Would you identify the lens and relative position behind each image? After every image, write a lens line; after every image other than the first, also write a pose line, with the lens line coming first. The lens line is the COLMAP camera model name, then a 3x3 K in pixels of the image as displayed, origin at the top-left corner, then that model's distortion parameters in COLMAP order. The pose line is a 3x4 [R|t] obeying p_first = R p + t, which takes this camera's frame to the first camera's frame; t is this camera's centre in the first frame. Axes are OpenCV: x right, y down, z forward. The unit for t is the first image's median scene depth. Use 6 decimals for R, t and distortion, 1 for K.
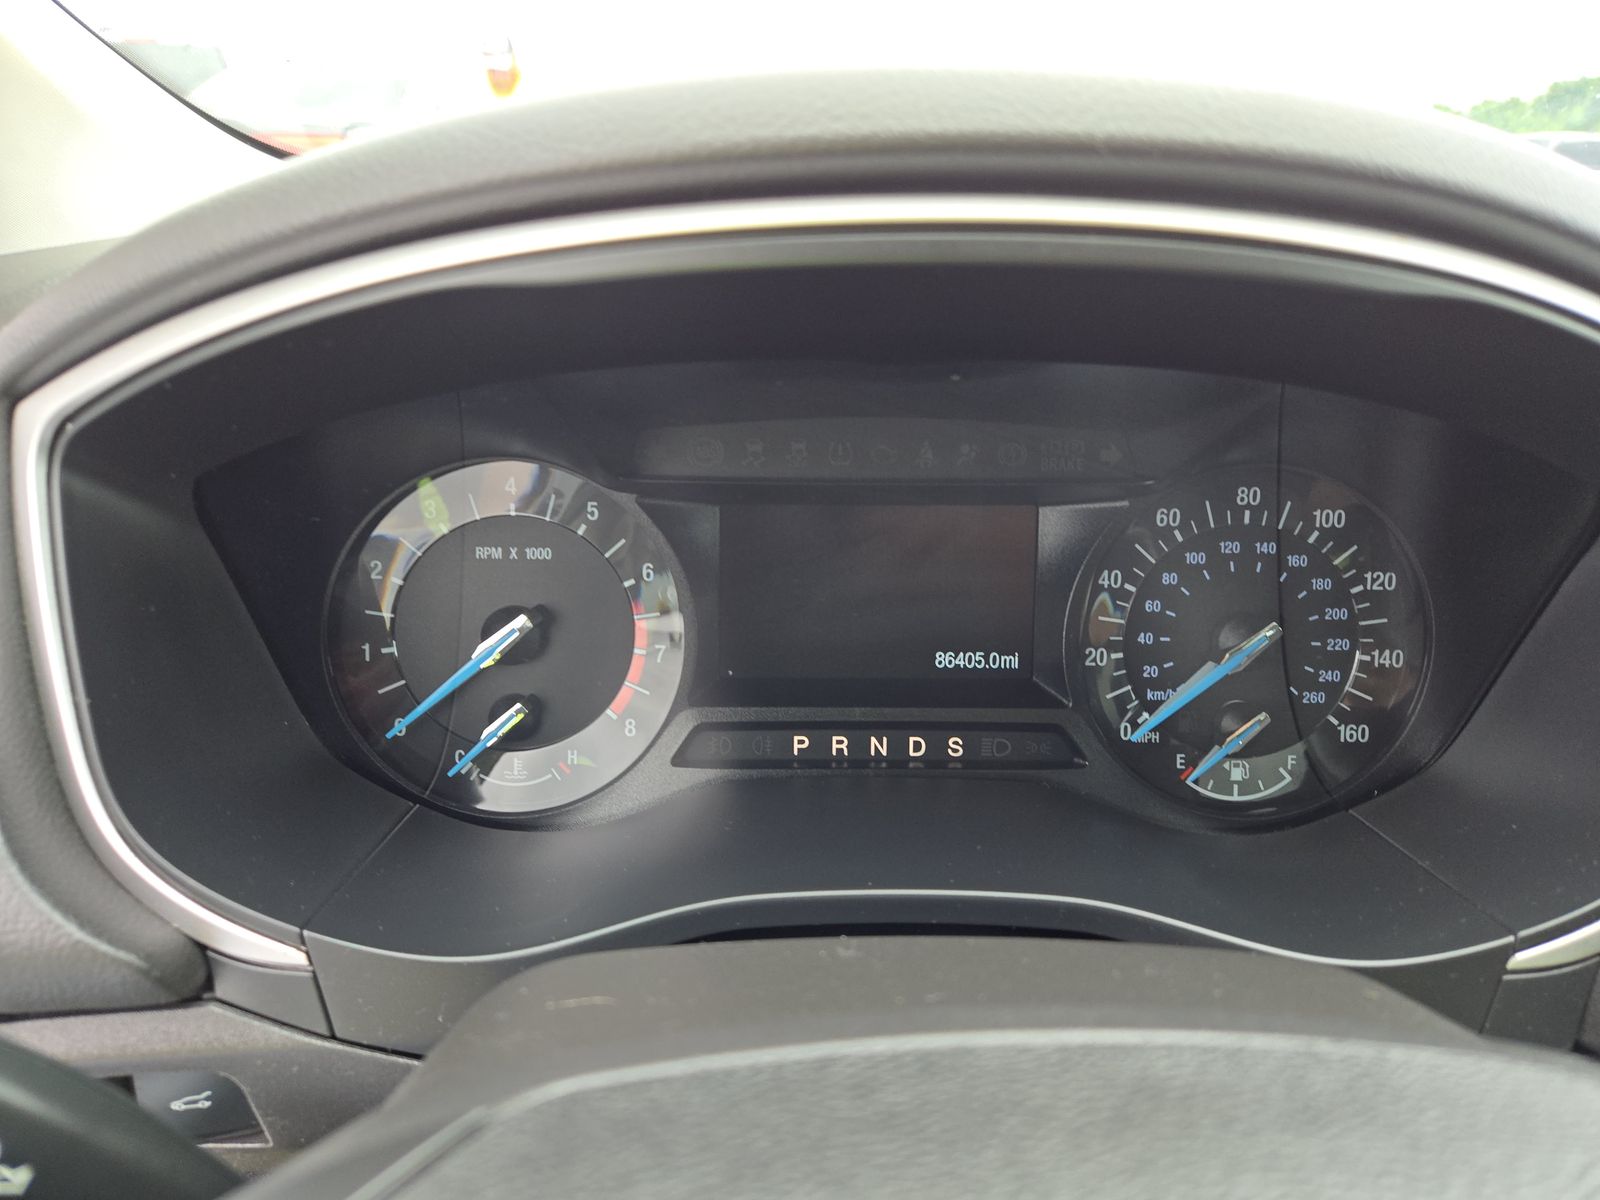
lens RADIAL K [[1114.4, 0, 791.4], [0, 1114.4, 589.3], [0, 0, 1]] dist [0.071595, -0.060593]
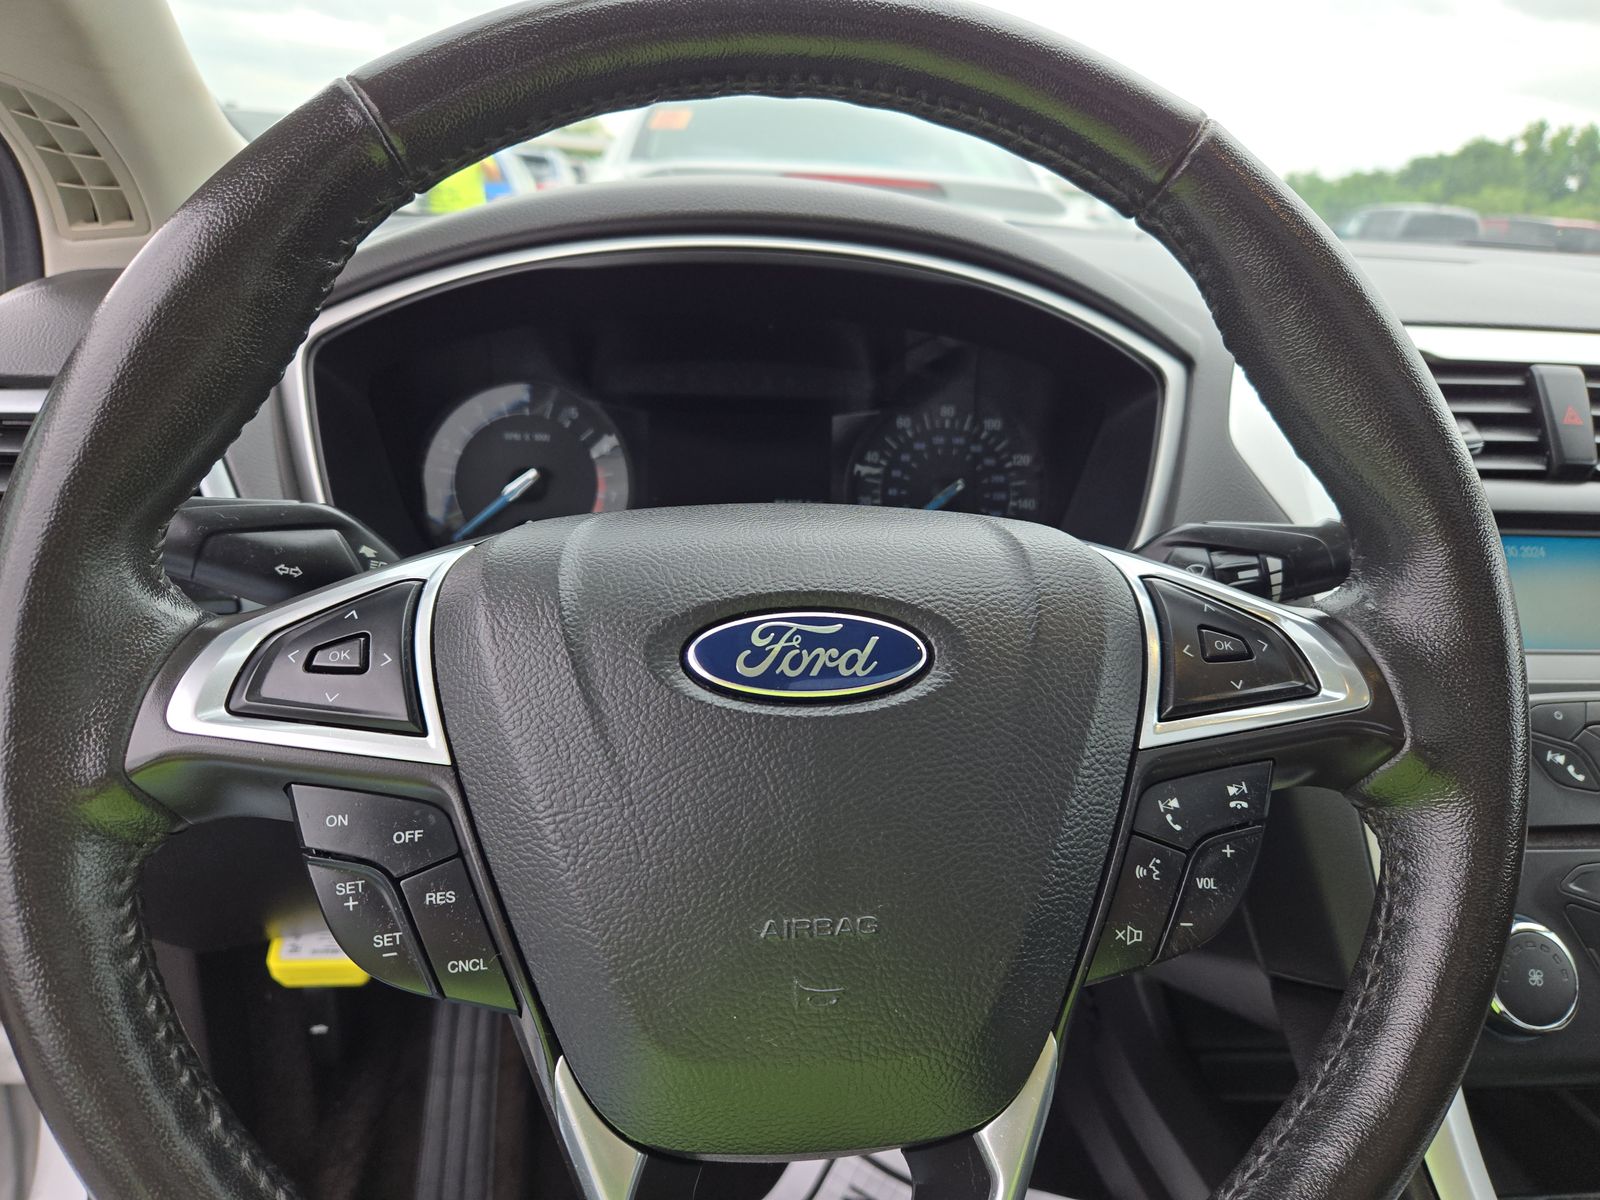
lens RADIAL K [[1114.4, 0, 790.1], [0, 1114.4, 575.6], [0, 0, 1]] dist [0.071595, -0.060593]
pose [[0.996609, 0.002903, 0.082228, 0.012832], [0.001132, 0.998799, -0.048991, 0.261437], [-0.082272, 0.048918, 0.995409, -0.720548]]
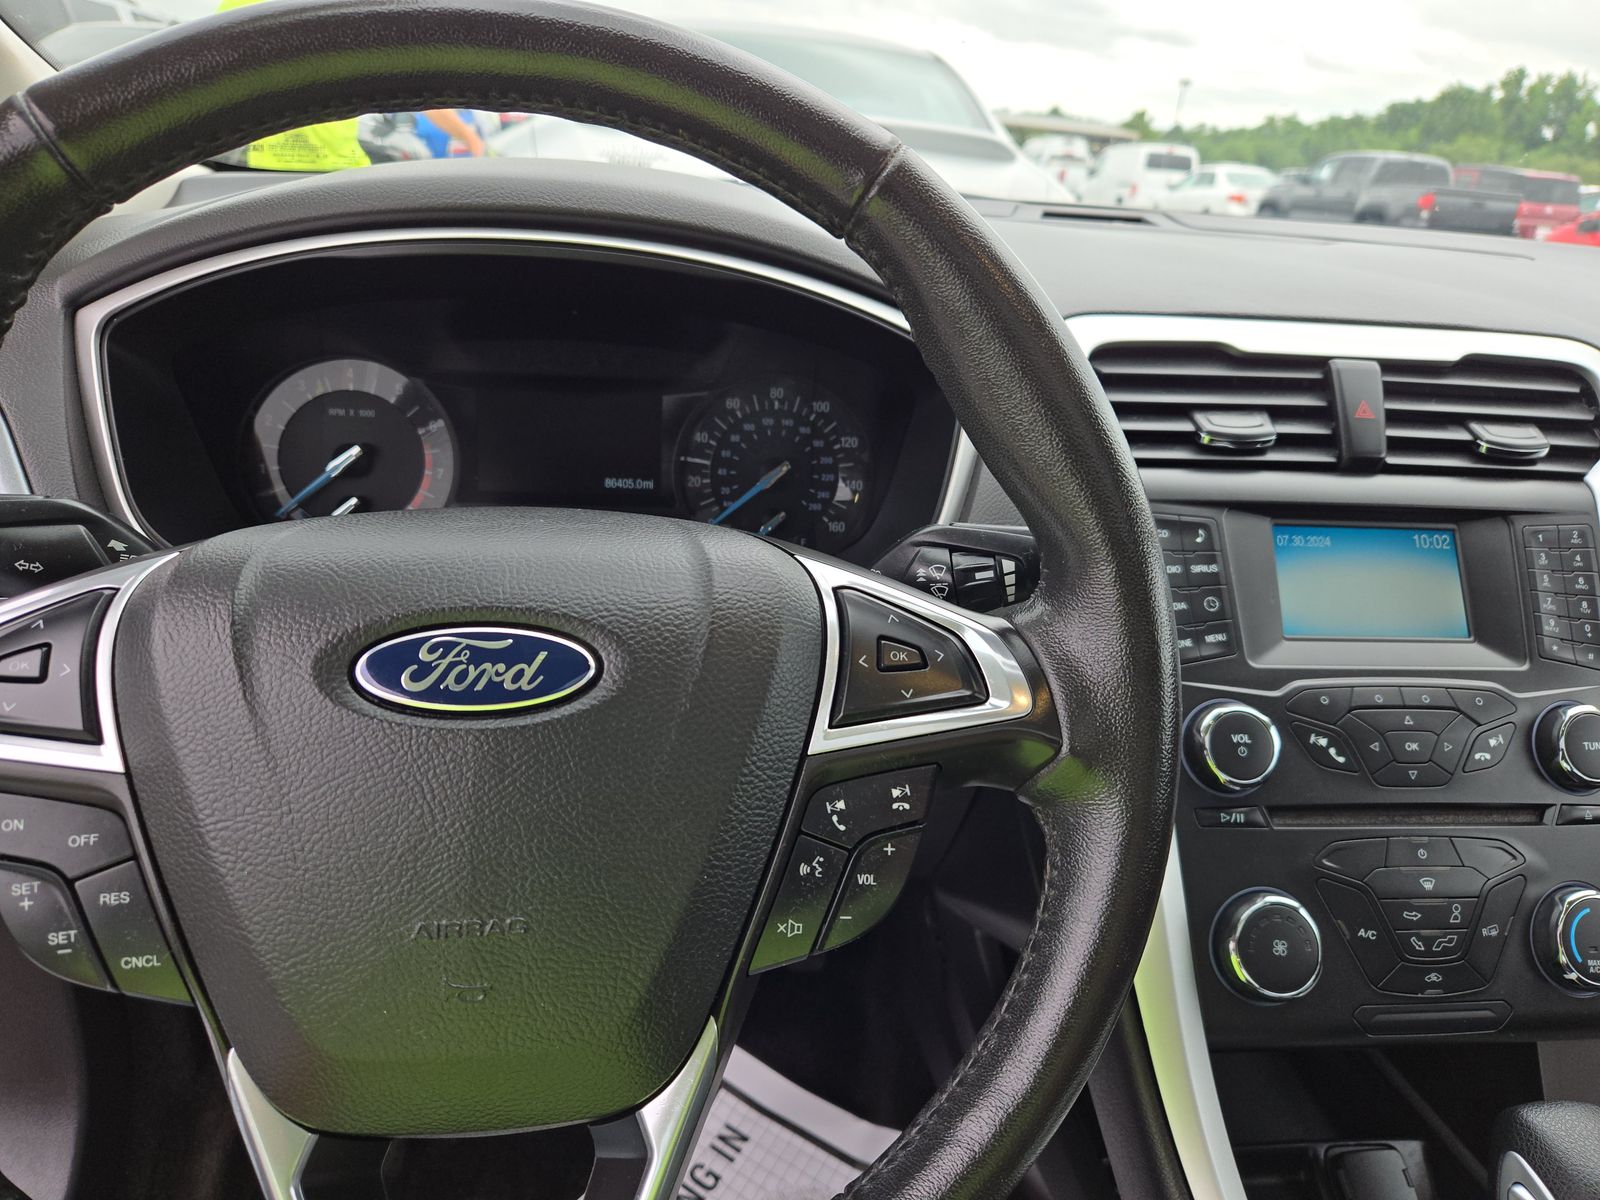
lens RADIAL K [[1114.4, 0, 786.2], [0, 1114.4, 575.6], [0, 0, 1]] dist [0.071595, -0.060593]
pose [[0.994743, 0.009448, 0.101962, 0.238951], [-0.009864, 0.999945, 0.003581, 0.203043], [-0.101923, -0.004568, 0.994782, -0.782510]]
